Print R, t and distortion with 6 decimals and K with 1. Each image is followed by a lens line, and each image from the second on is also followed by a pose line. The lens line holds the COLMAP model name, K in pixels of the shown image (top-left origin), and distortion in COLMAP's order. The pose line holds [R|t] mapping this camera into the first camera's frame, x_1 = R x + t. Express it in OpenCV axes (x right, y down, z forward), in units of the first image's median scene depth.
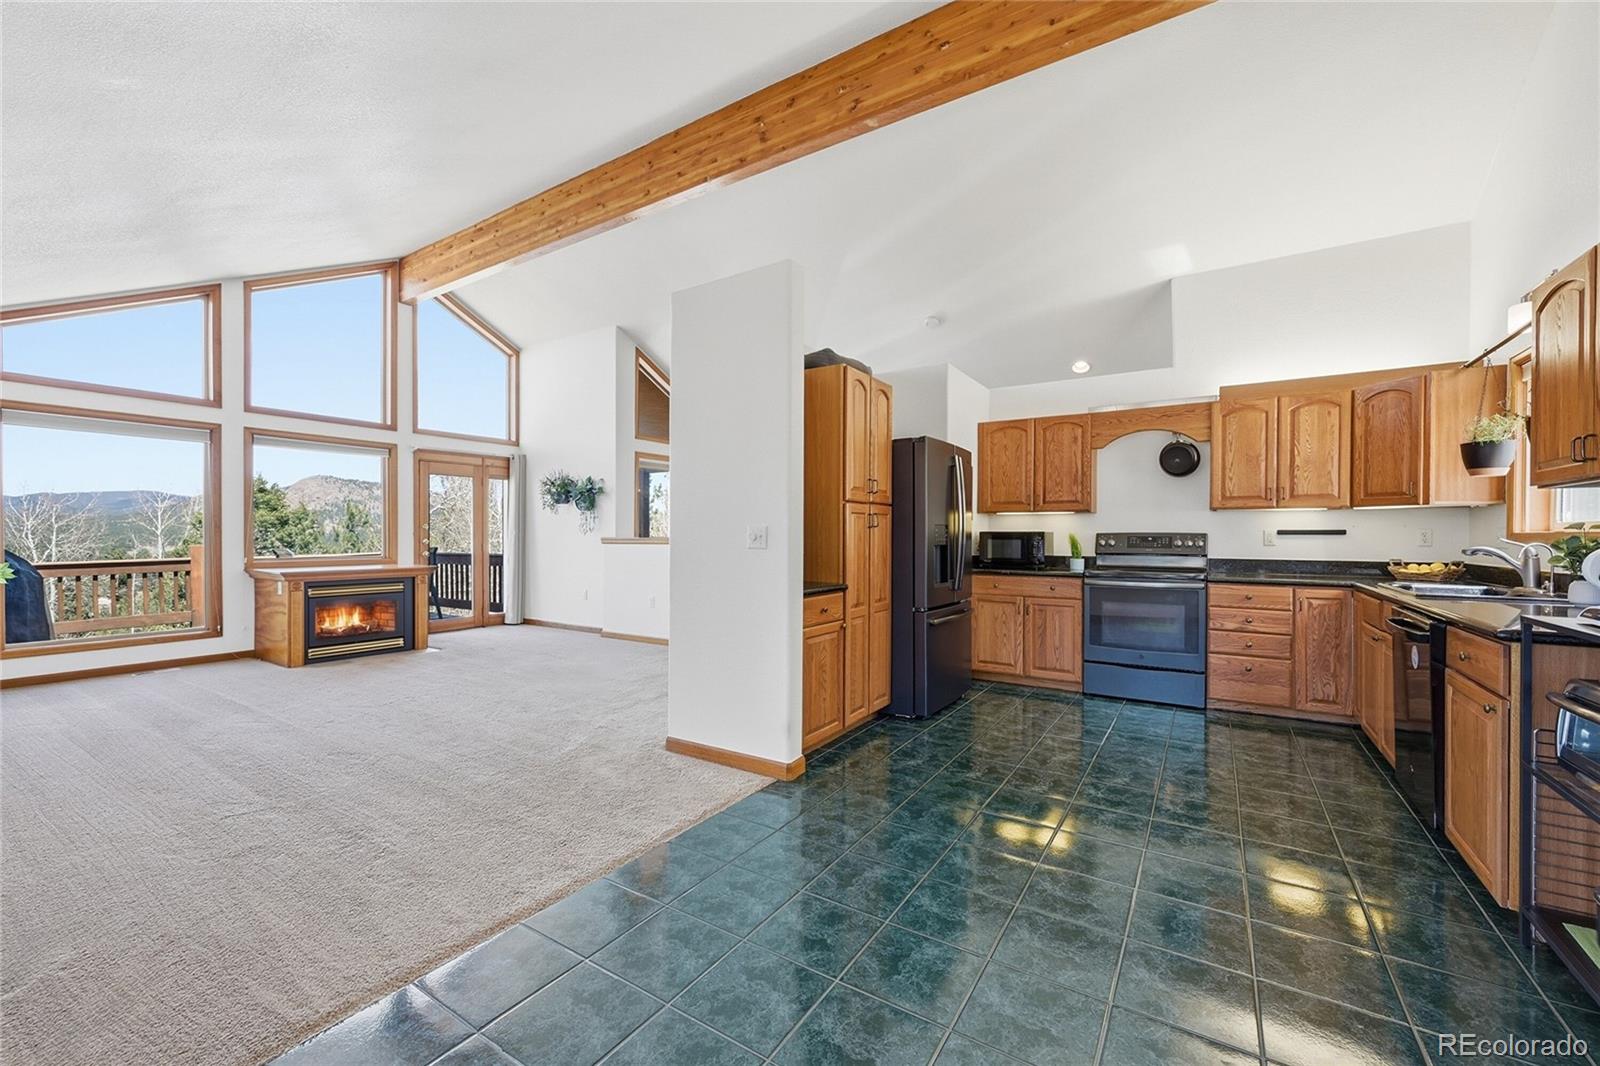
lens RADIAL K [[634.3, 0, 803.6], [0, 634.3, 537.9], [0, 0, 1]] dist [-0.001586, -0.000109]
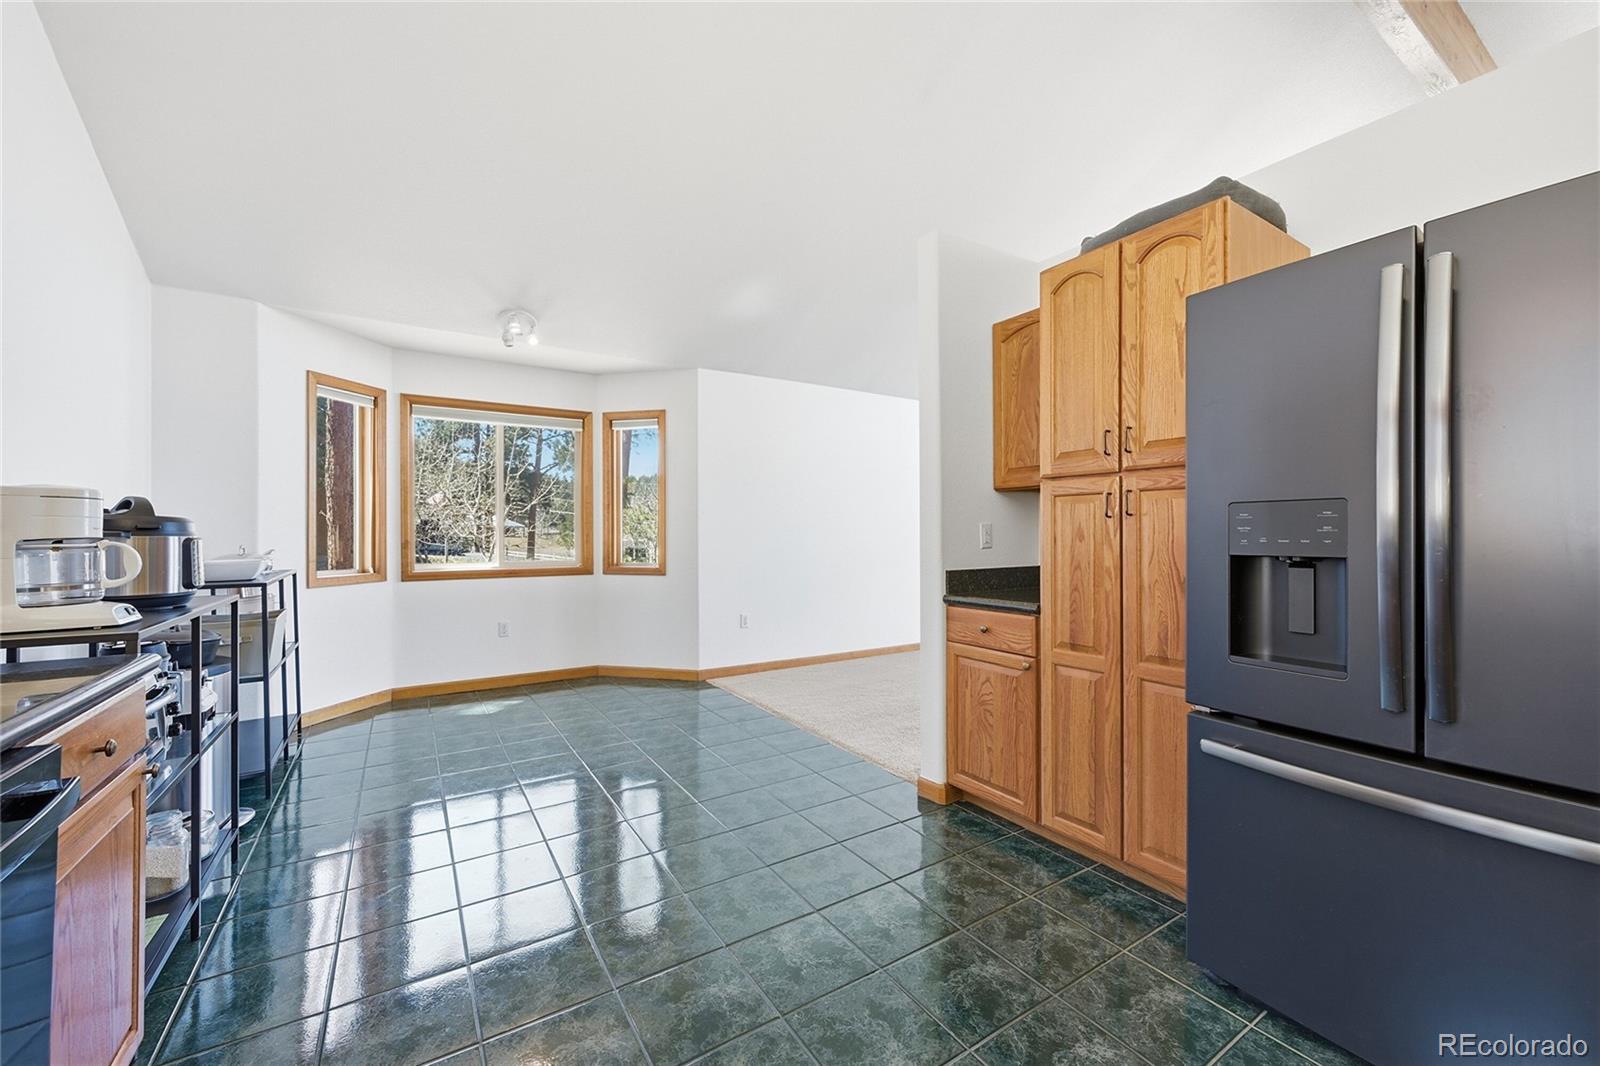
lens RADIAL K [[630.0, 0, 801.4], [0, 630.0, 530.3], [0, 0, 1]] dist [-0.000719, 0.000053]
pose [[-0.421653, -0.003493, -0.906750, 0.538818], [-0.001775, 0.999994, -0.003027, -0.001652], [0.906755, 0.000334, -0.421657, 0.744474]]
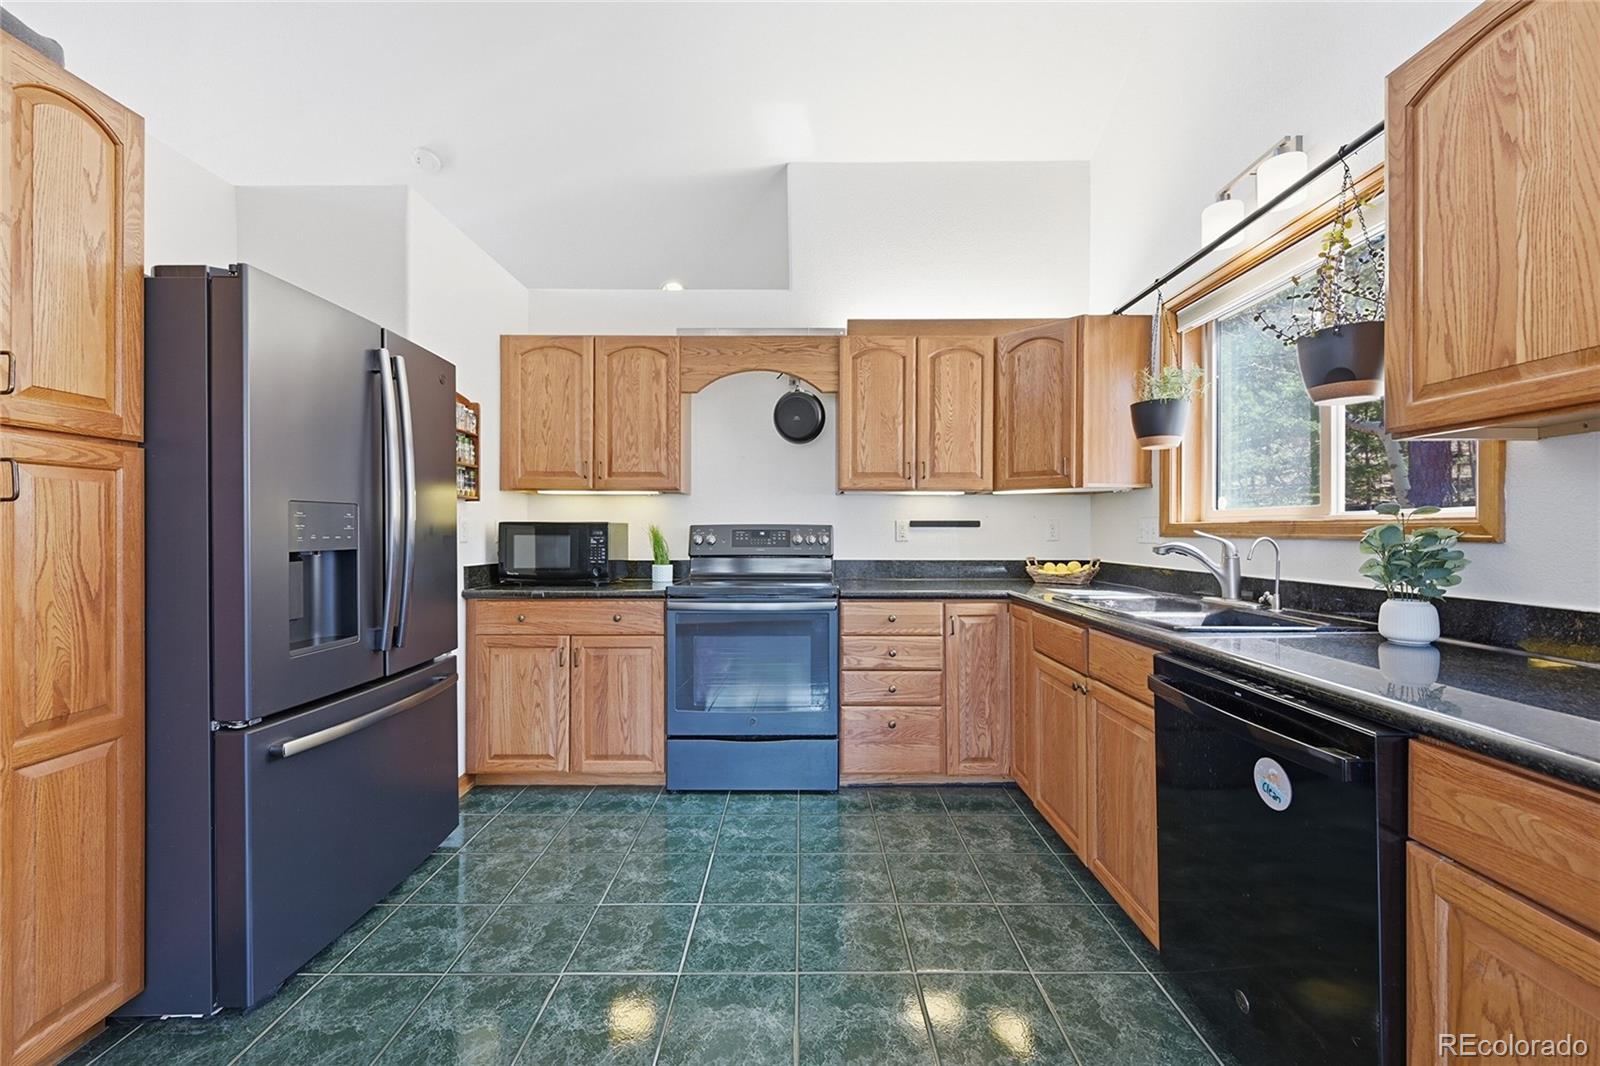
lens RADIAL K [[626.9, 0, 800.0], [0, 626.9, 533.0], [0, 0, 1]] dist [-0.000230, 0.000165]
pose [[0.841053, -0.004365, 0.540935, 0.210823], [0.004458, 0.999989, 0.001139, 0.000509], [-0.540935, 0.001454, 0.841063, 0.400830]]
